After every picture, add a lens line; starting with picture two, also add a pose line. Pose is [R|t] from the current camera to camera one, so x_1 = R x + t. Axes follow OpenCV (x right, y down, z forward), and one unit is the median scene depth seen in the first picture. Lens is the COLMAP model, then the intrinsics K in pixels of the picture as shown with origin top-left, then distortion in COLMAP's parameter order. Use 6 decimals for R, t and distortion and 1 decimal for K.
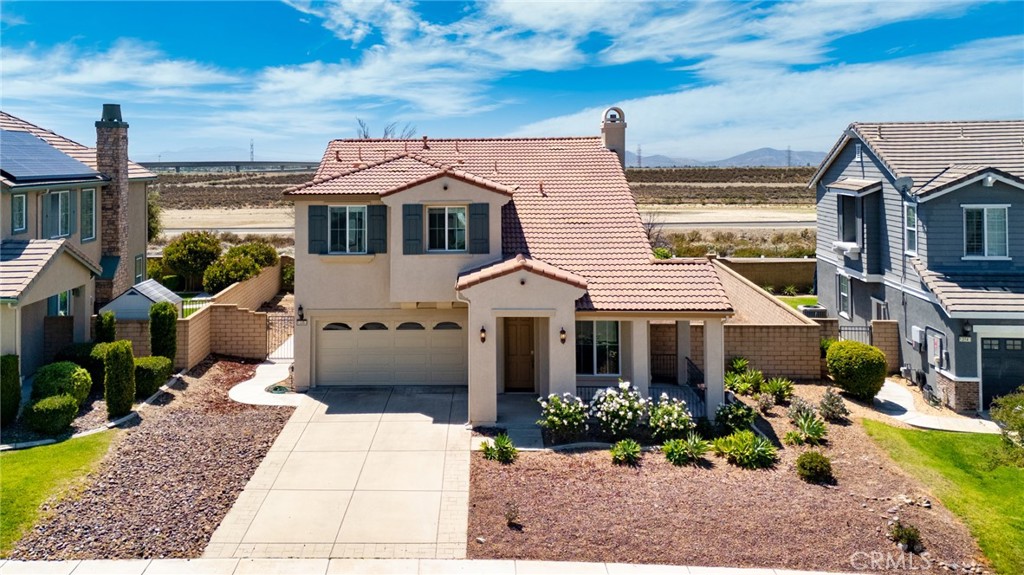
lens RADIAL K [[864.4, 0, 509.1], [0, 864.4, 251.9], [0, 0, 1]] dist [0.130654, -0.245786]
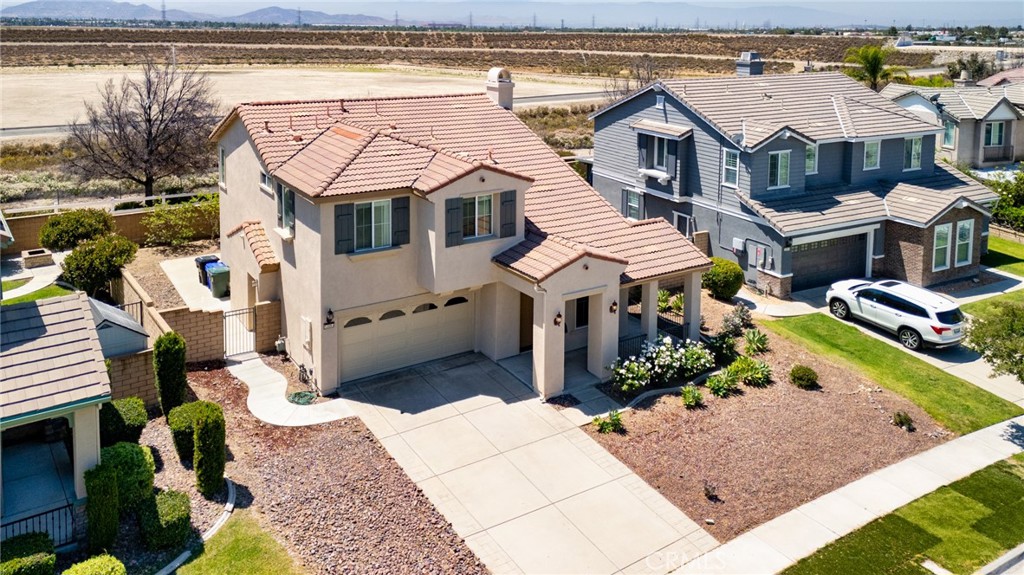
lens RADIAL K [[735.2, 0, 511.8], [0, 735.2, 195.5], [0, 0, 1]] dist [0.037676, -0.002645]
pose [[0.839288, -0.102020, 0.534030, -0.482817], [0.033339, 0.990046, 0.136740, -0.163115], [-0.542664, -0.096960, 0.834335, 0.226596]]
